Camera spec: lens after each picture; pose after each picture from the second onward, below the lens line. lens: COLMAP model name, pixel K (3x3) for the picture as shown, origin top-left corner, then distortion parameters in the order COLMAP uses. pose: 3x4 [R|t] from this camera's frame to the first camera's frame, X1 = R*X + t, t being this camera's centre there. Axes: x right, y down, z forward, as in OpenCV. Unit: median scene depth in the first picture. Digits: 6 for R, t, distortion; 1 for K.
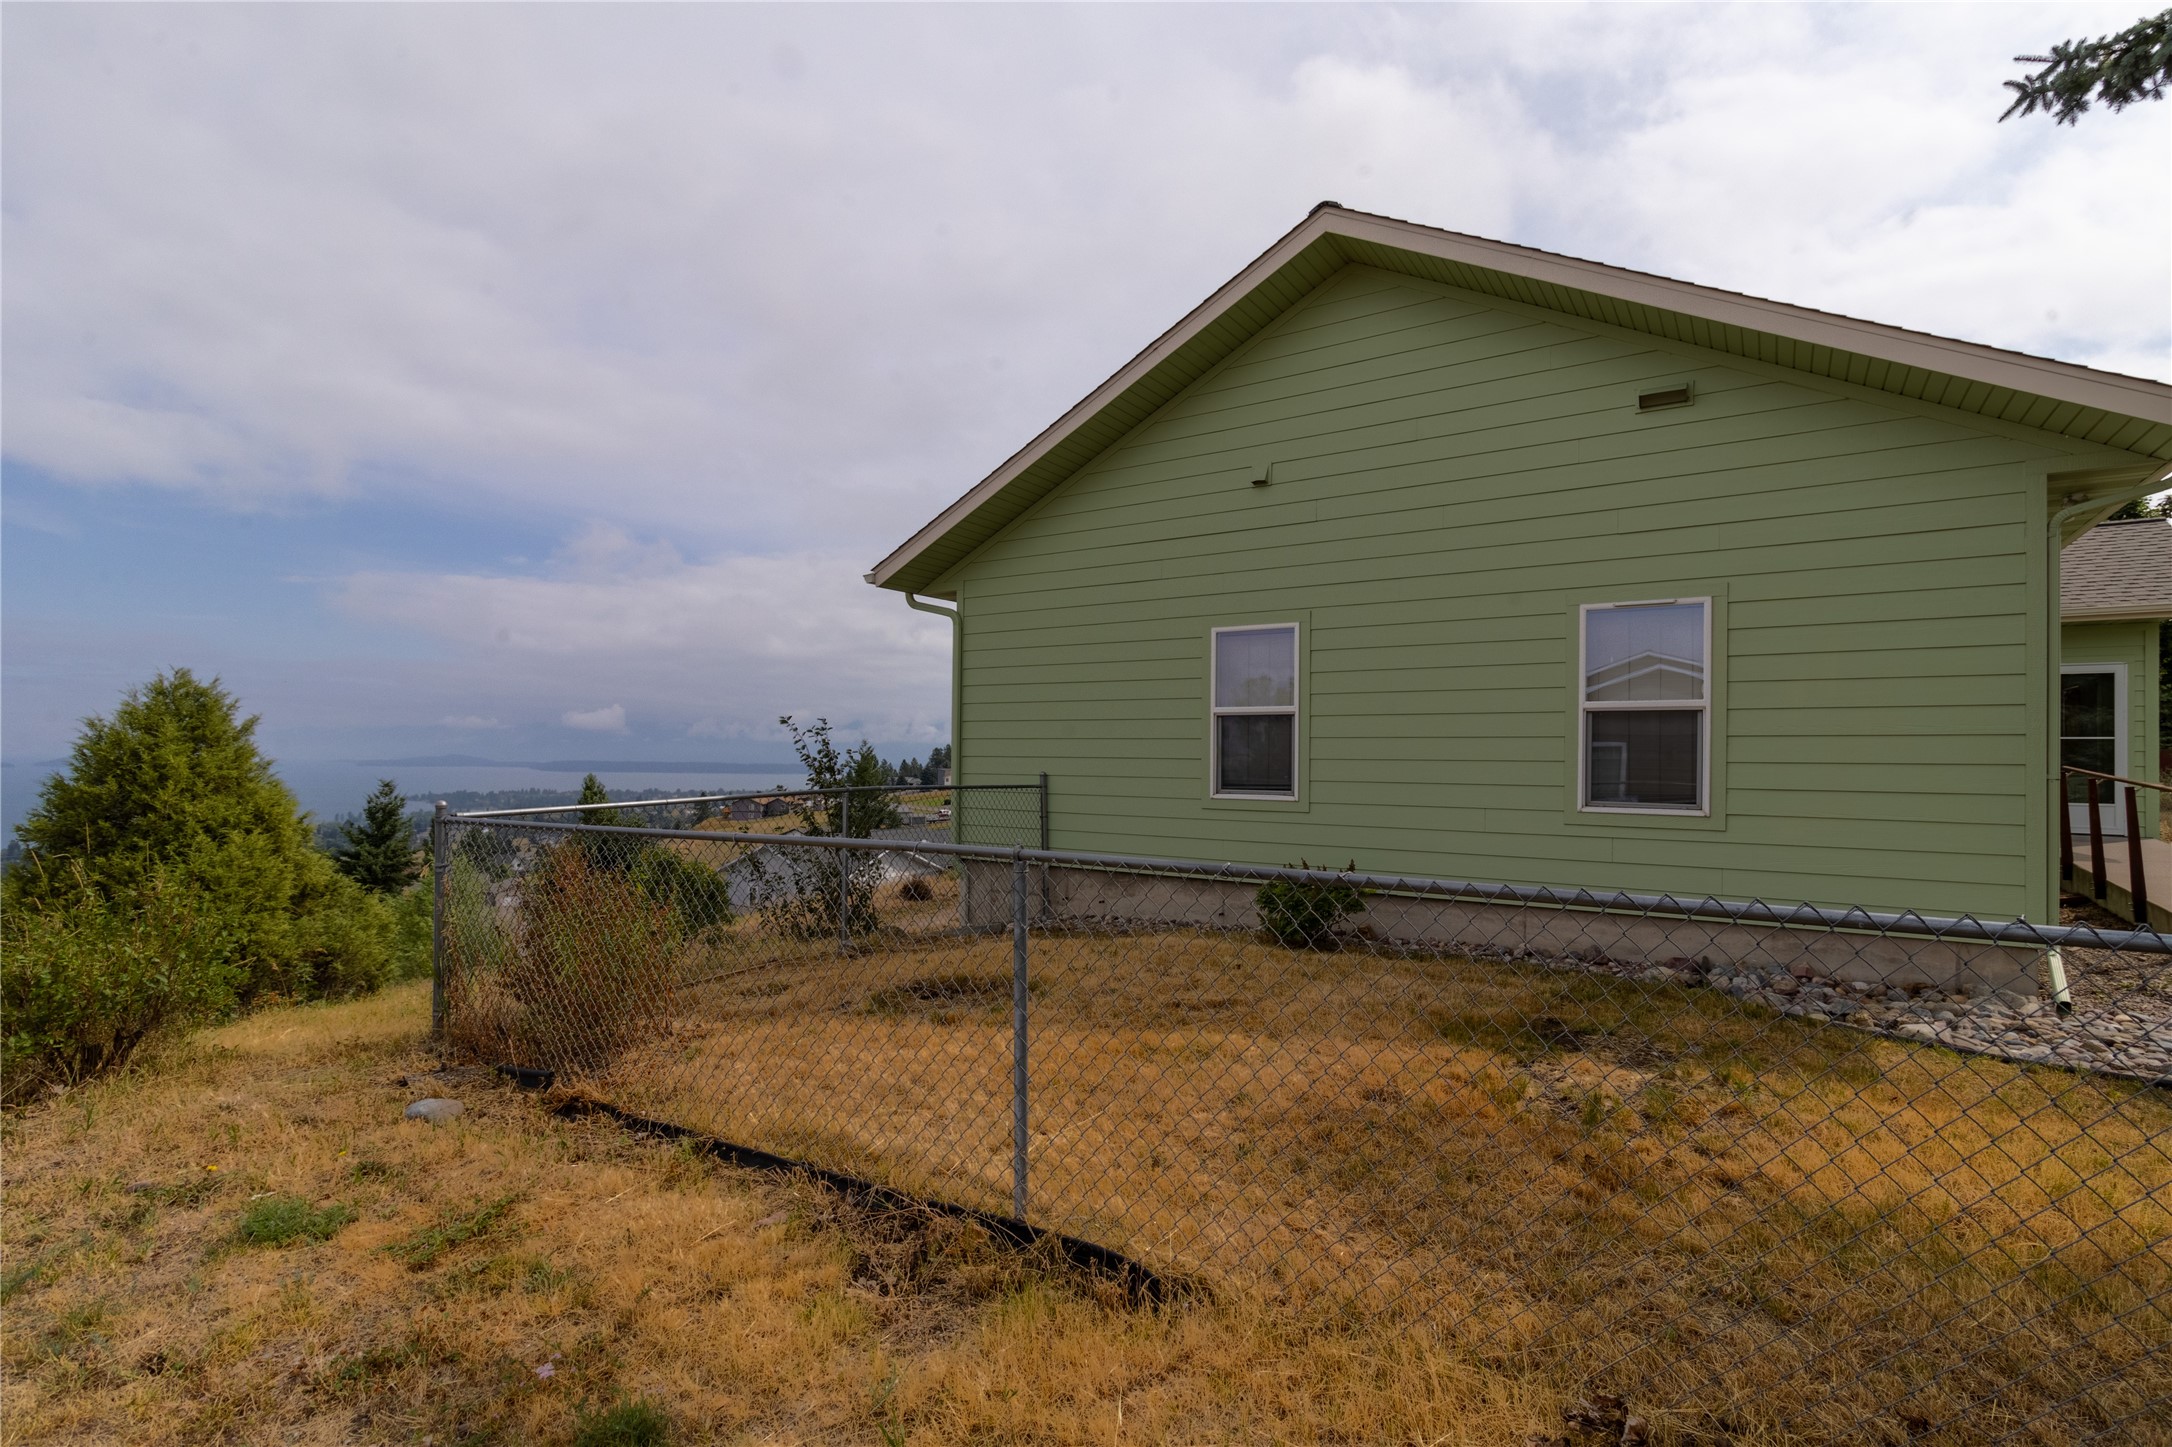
lens RADIAL K [[1037.3, 0, 1082.6], [0, 1037.3, 745.0], [0, 0, 1]] dist [0.001783, -0.000454]
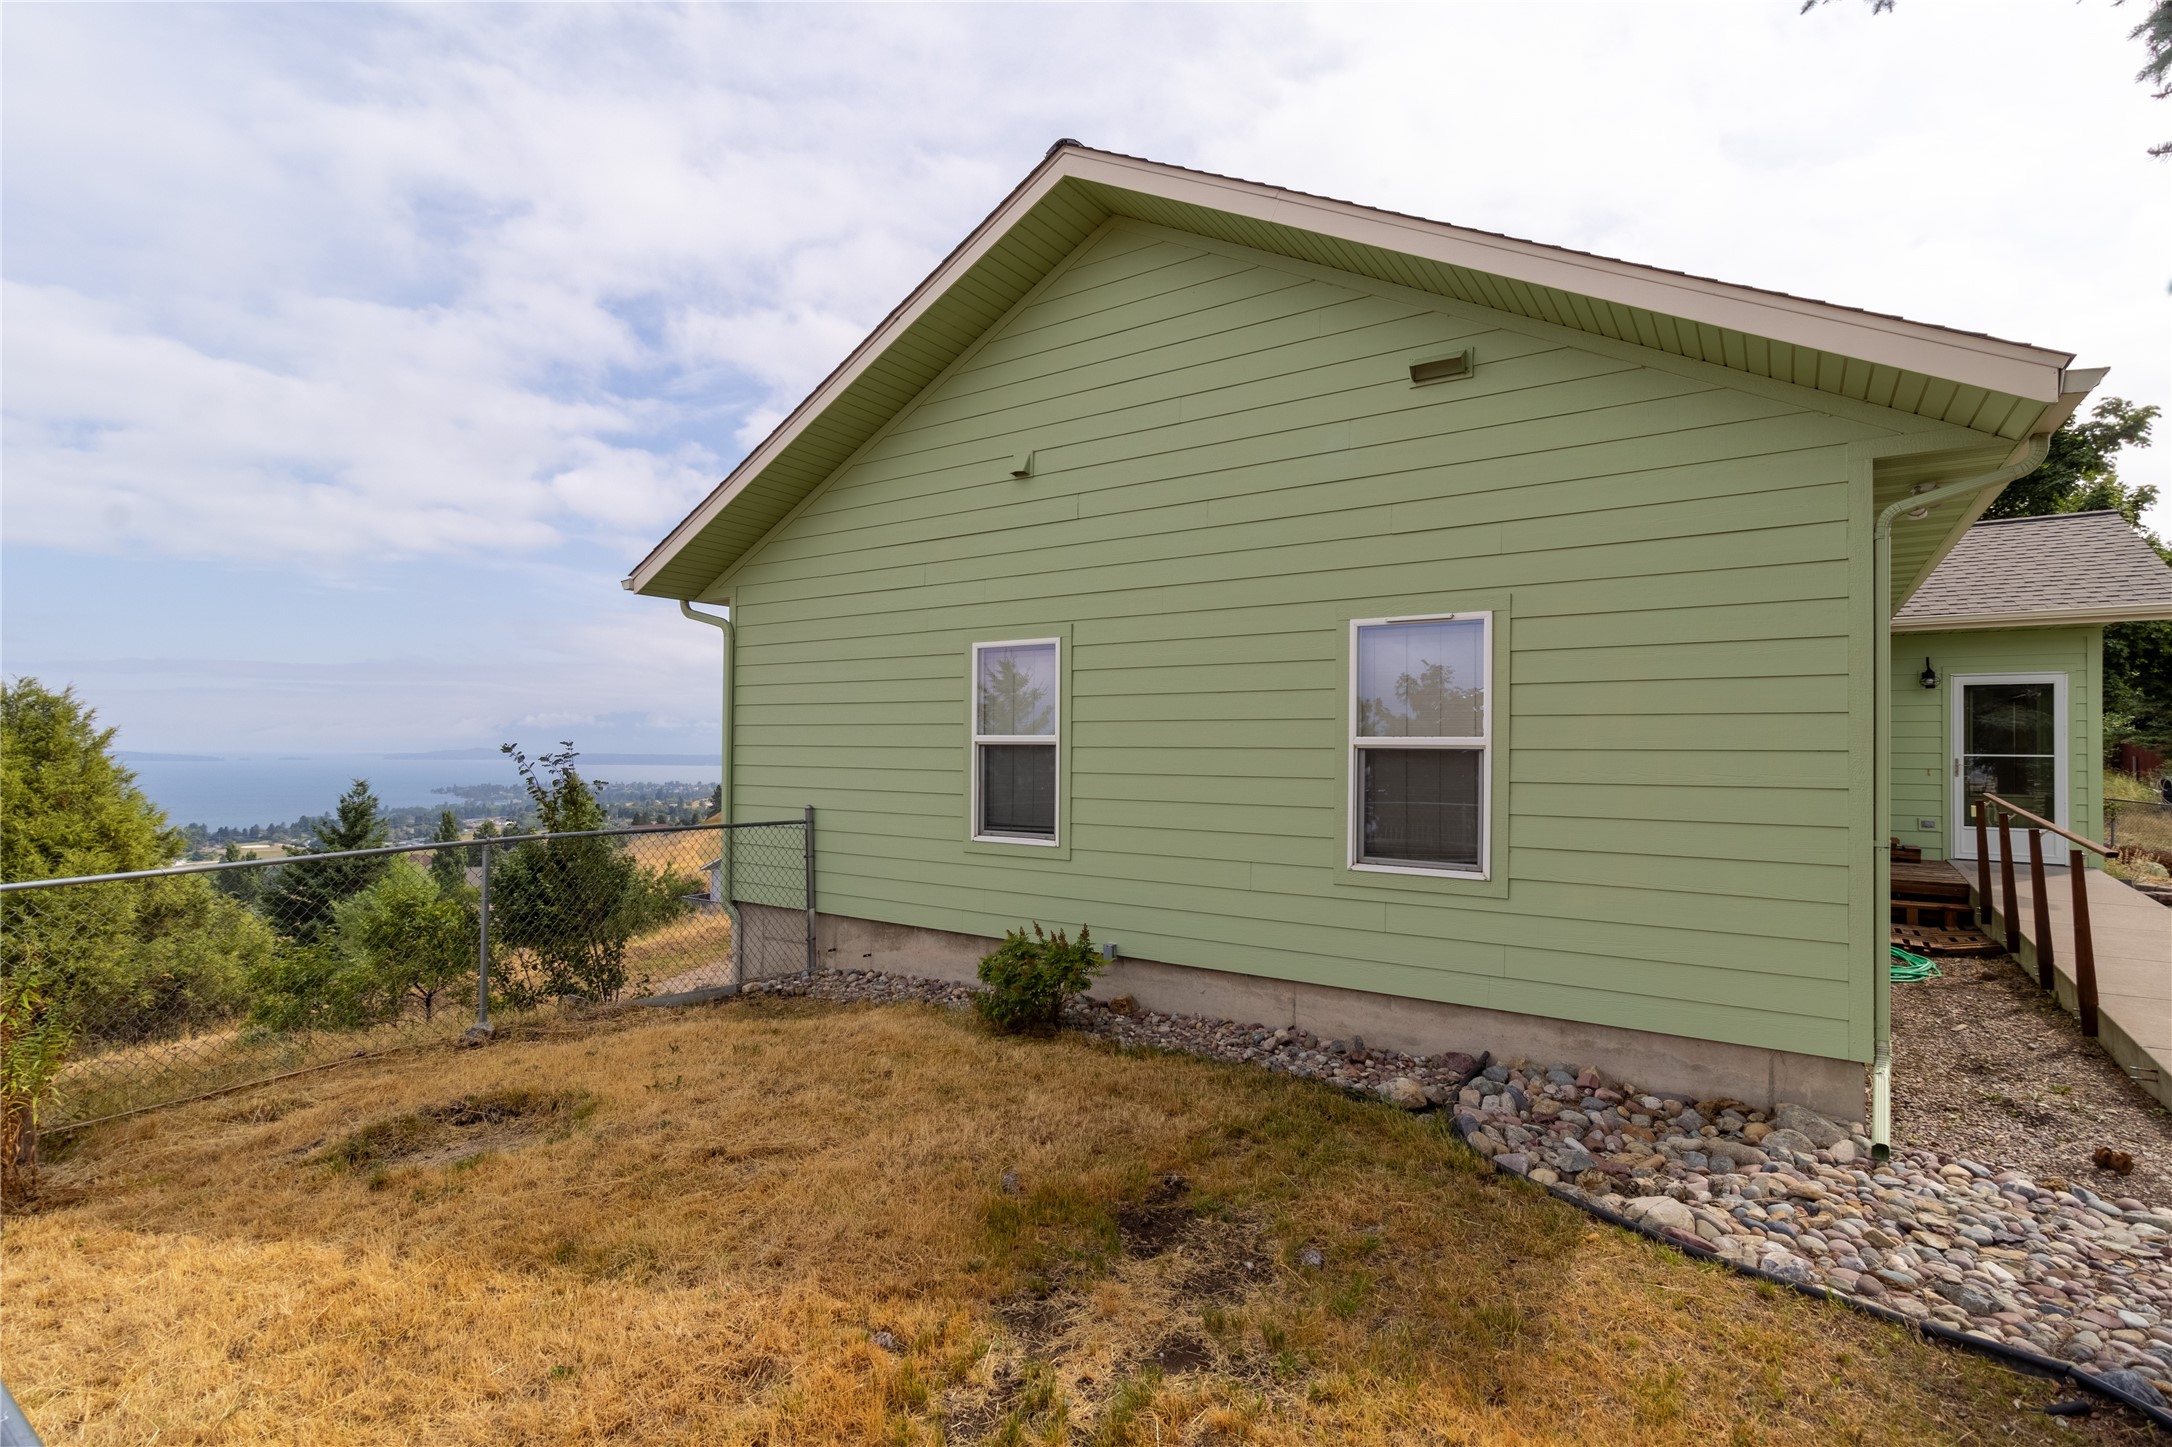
lens RADIAL K [[1031.0, 0, 1090.7], [0, 1031.0, 735.8], [0, 0, 1]] dist [-0.001964, -0.000450]
pose [[0.999980, -0.002564, -0.005710, 0.232048], [0.002556, 0.999996, -0.001320, -0.035205], [0.005713, 0.001305, 0.999983, 0.148344]]
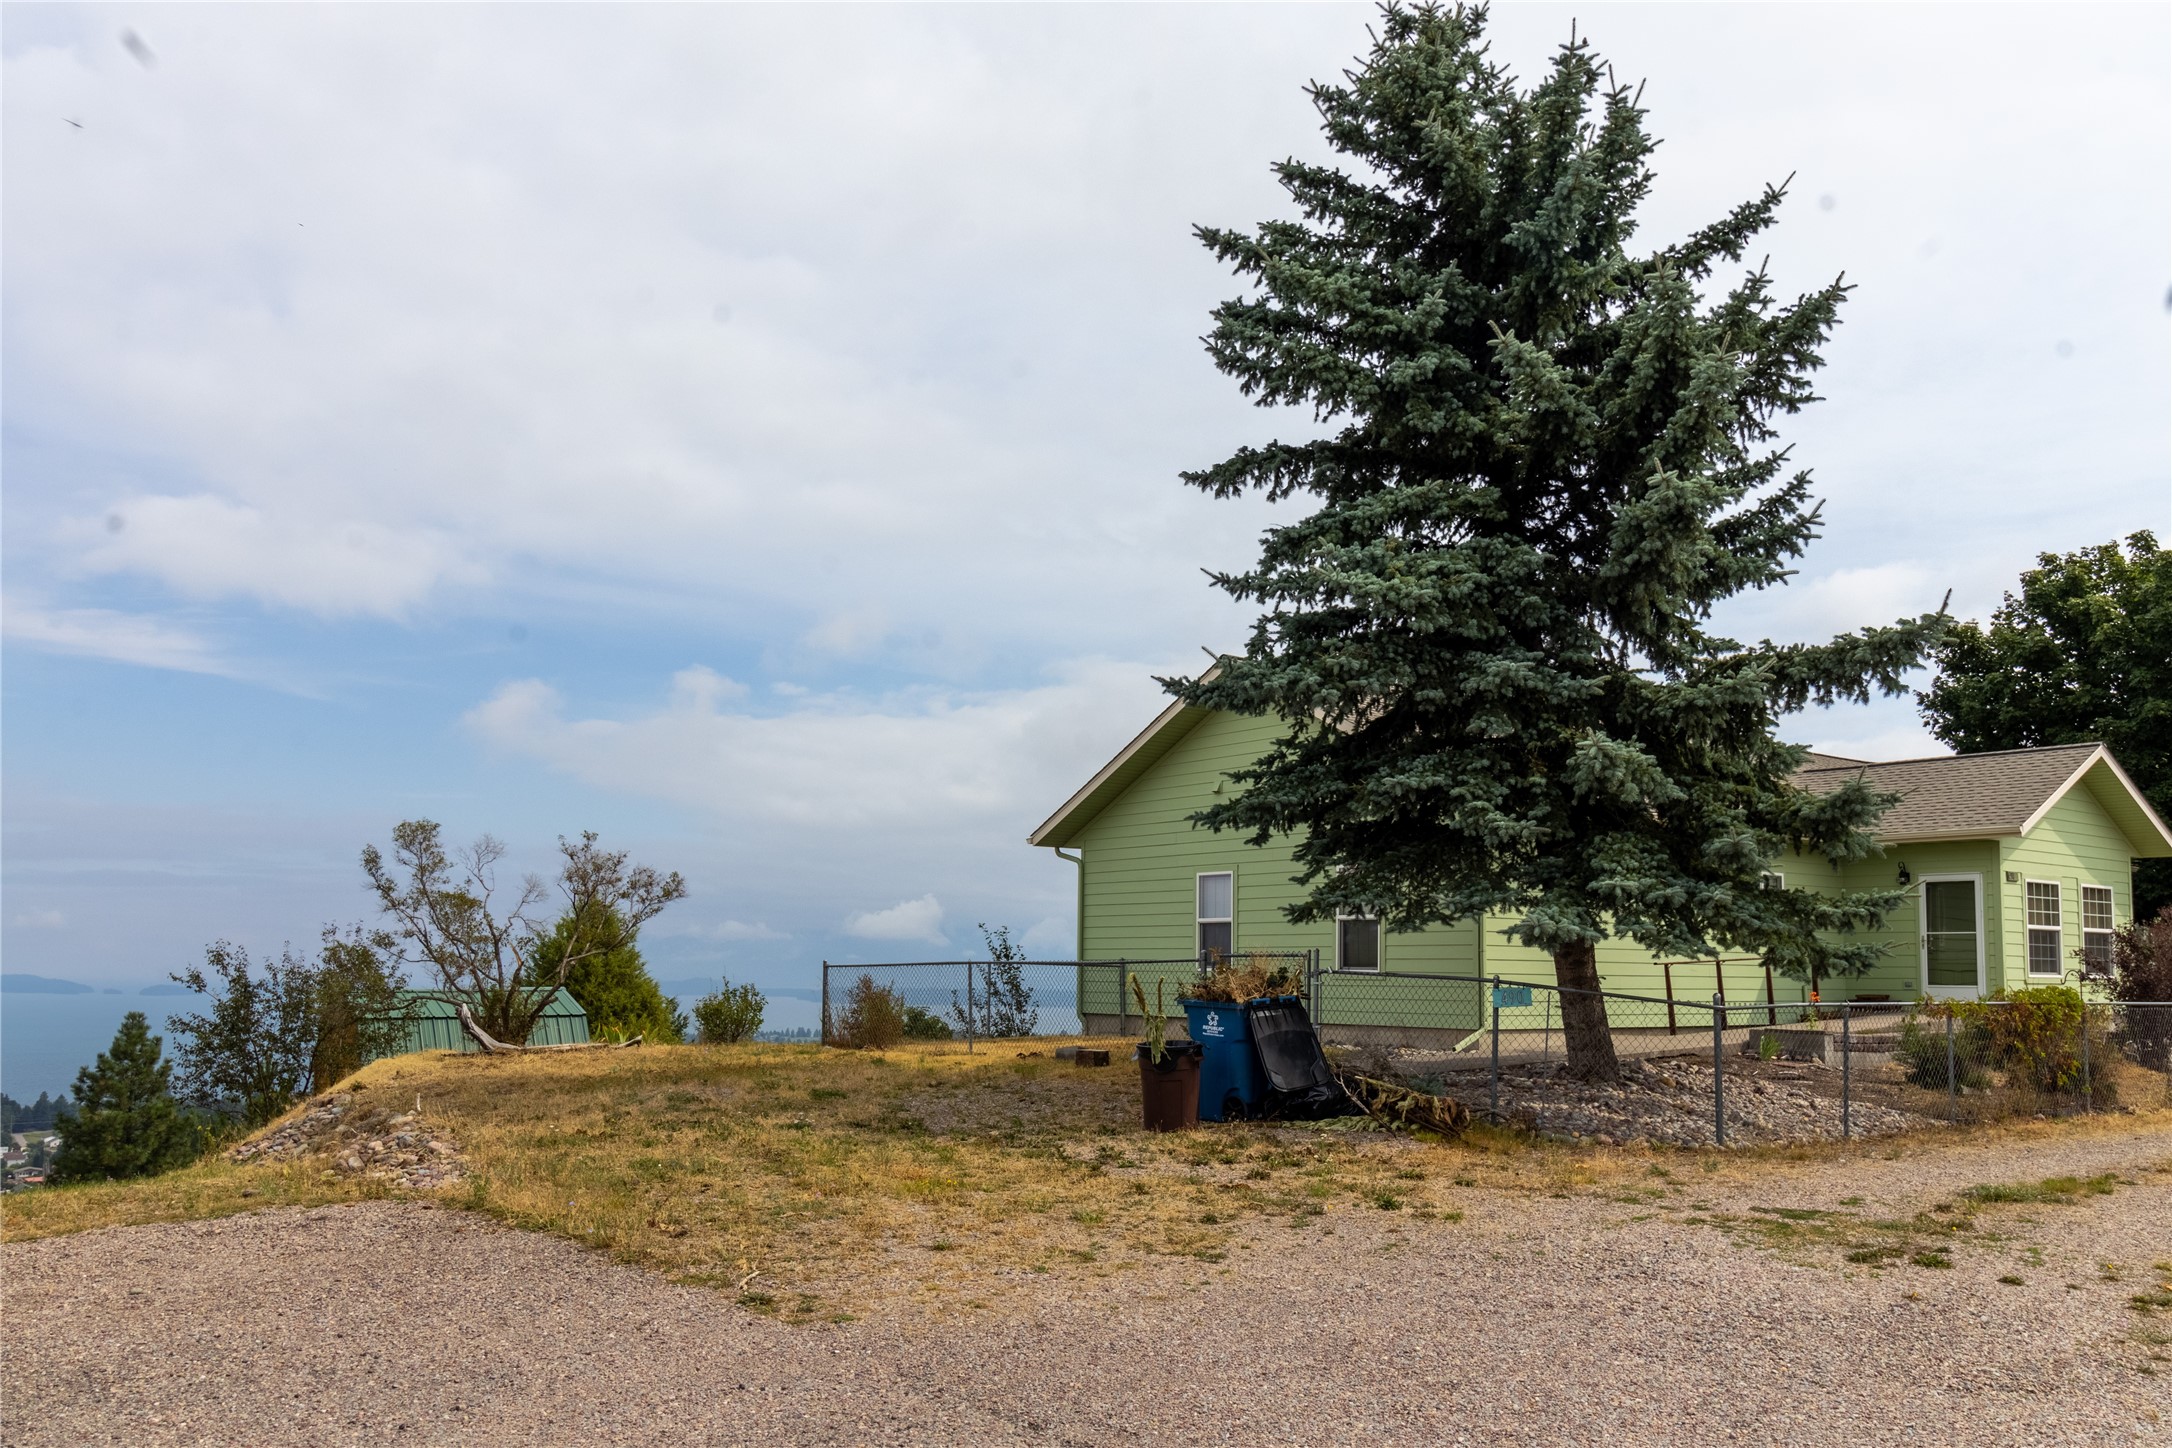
lens RADIAL K [[1689.6, 0, 1086.0], [0, 1689.6, 724.0], [0, 0, 1]] dist [-0.002604, -0.000810]
pose [[0.947375, -0.047403, -0.316598, 0.881561], [0.003263, 0.990354, -0.138518, 0.033069], [0.320110, 0.130196, 0.938391, -1.806920]]
